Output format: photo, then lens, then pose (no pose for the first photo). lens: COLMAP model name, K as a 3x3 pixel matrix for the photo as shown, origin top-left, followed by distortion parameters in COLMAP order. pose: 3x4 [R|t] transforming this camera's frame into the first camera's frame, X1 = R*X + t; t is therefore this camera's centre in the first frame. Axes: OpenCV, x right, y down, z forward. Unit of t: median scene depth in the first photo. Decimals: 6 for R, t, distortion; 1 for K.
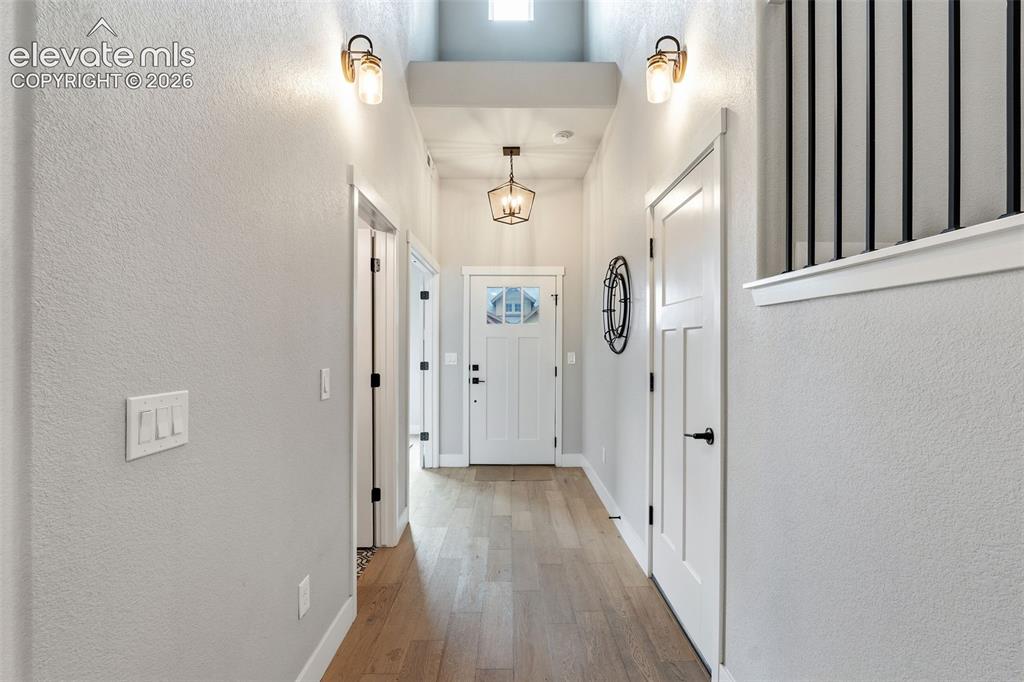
lens RADIAL K [[464.5, 0, 512.9], [0, 464.5, 342.4], [0, 0, 1]] dist [-0.011756, 0.000533]
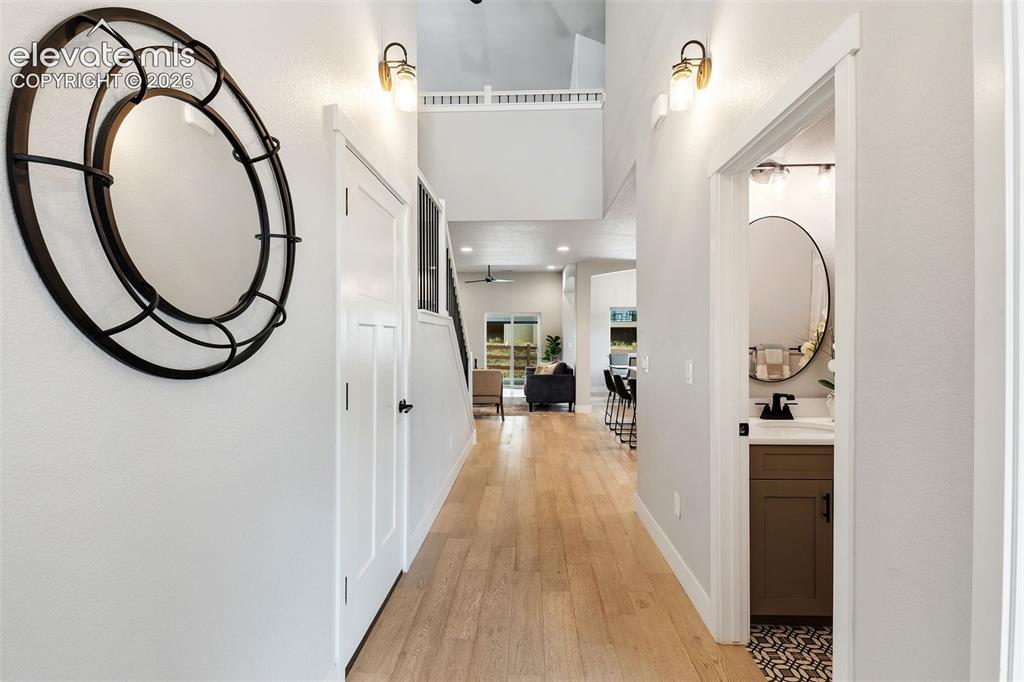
lens RADIAL K [[464.5, 0, 512.9], [0, 464.5, 342.4], [0, 0, 1]] dist [-0.011756, 0.000533]
pose [[-0.998971, -0.004389, 0.045146, 0.022162], [-0.004342, 0.999990, 0.001139, 0.005067], [-0.045151, 0.000942, -0.998980, 1.935057]]
